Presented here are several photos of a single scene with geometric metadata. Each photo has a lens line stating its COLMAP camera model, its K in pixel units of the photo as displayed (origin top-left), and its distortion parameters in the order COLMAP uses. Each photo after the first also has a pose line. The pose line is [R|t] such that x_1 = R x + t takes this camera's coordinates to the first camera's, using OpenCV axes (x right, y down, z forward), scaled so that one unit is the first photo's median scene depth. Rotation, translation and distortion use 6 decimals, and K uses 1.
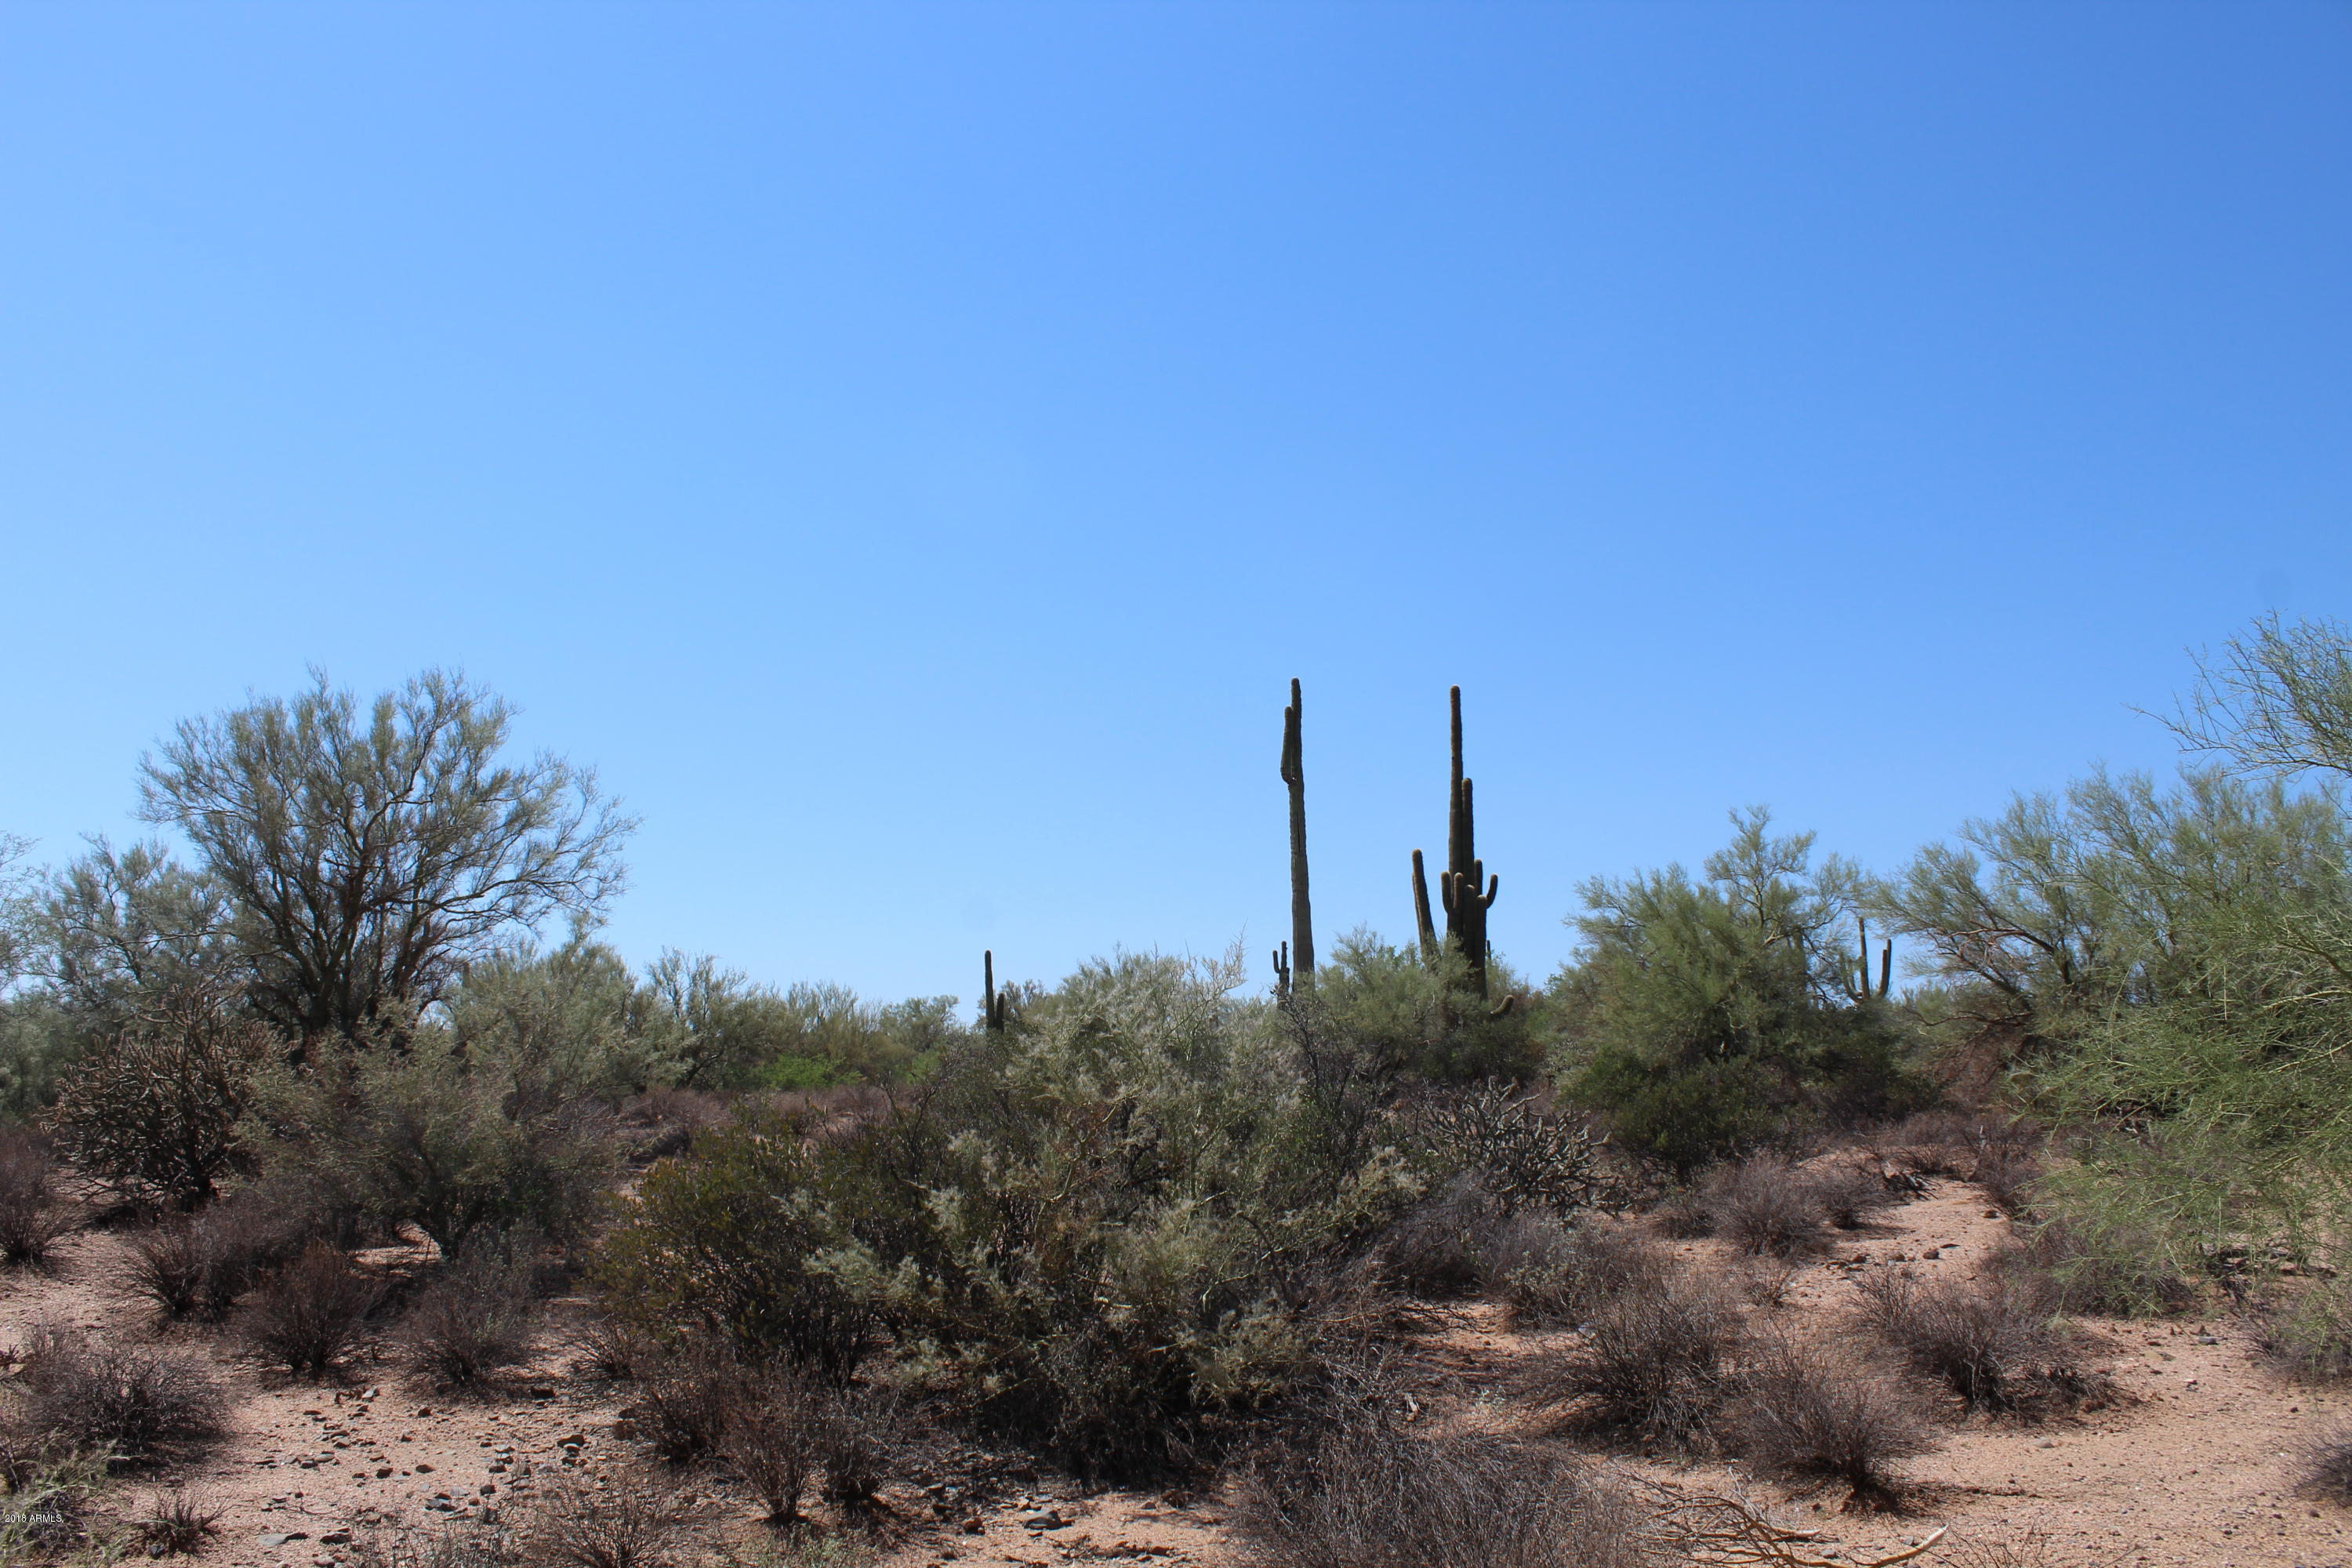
lens RADIAL K [[2459.9, 0, 1170.1], [0, 2459.9, 785.4], [0, 0, 1]] dist [-0.029204, 0.000000]
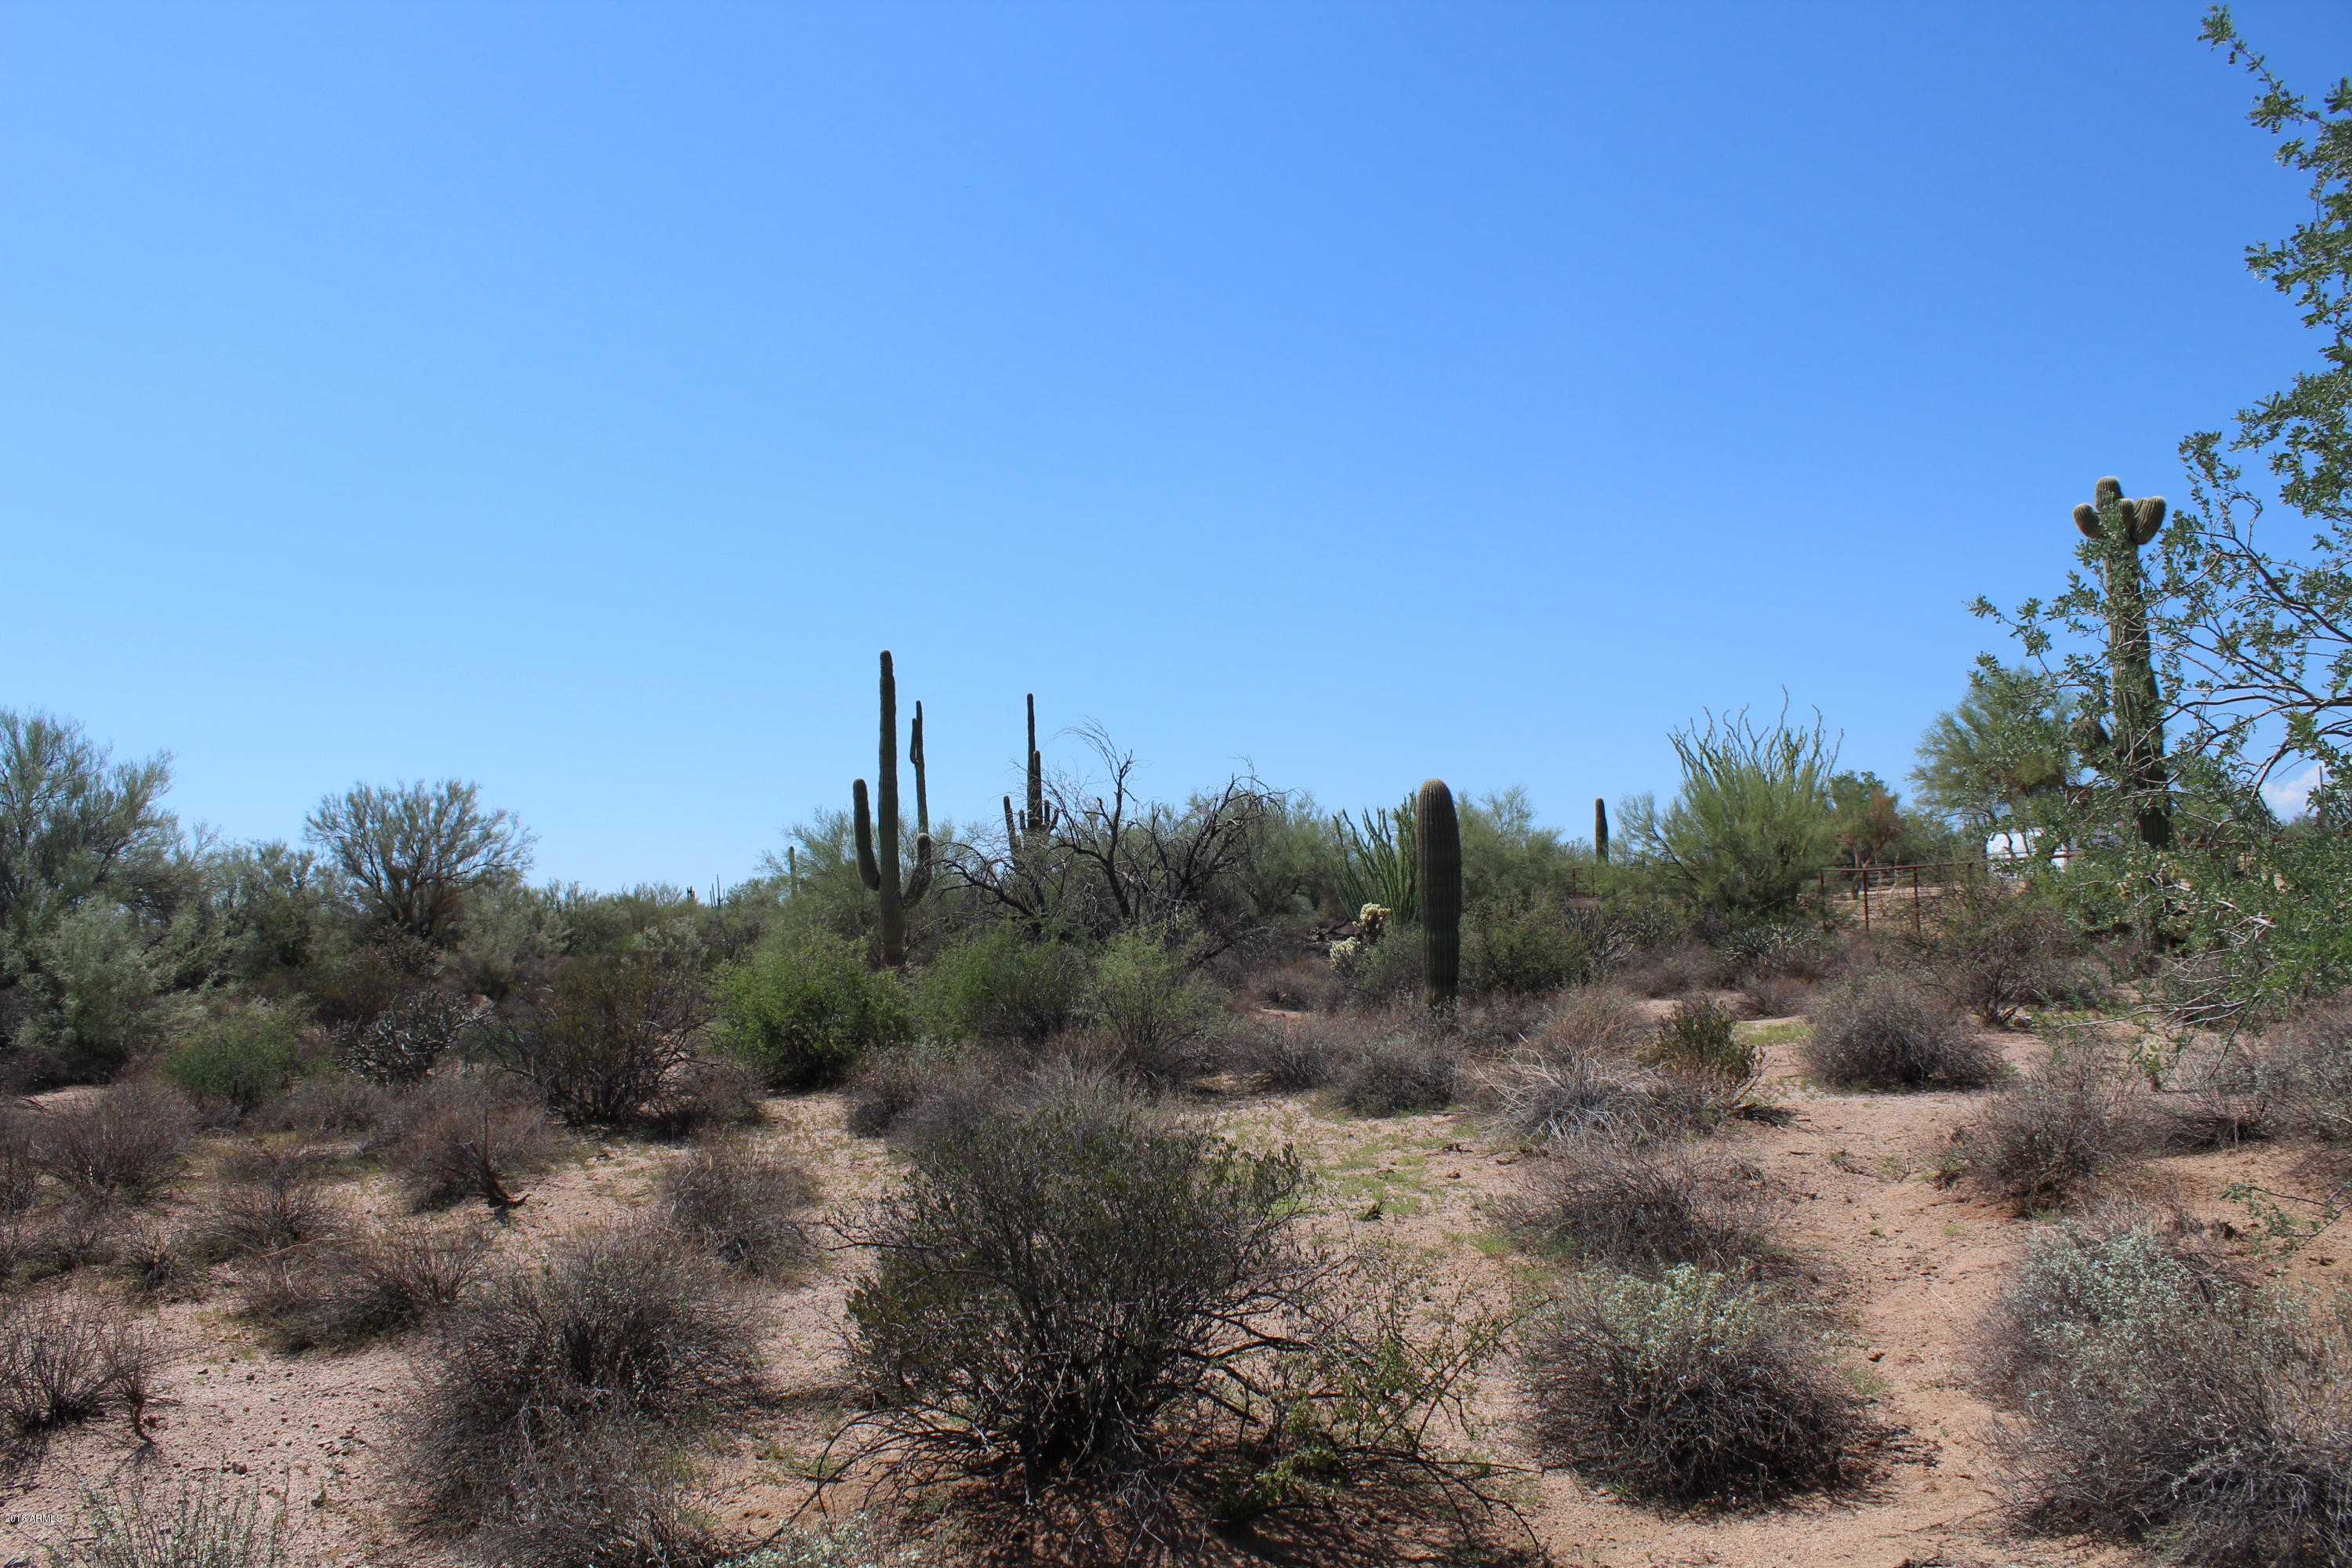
lens RADIAL K [[2459.9, 0, 1181.5], [0, 2459.9, 780.3], [0, 0, 1]] dist [-0.029204, 0.000000]
pose [[0.997803, -0.037711, 0.054479, 0.226549], [0.034524, 0.997701, 0.058310, -0.134746], [-0.056552, -0.056301, 0.996811, -1.152181]]
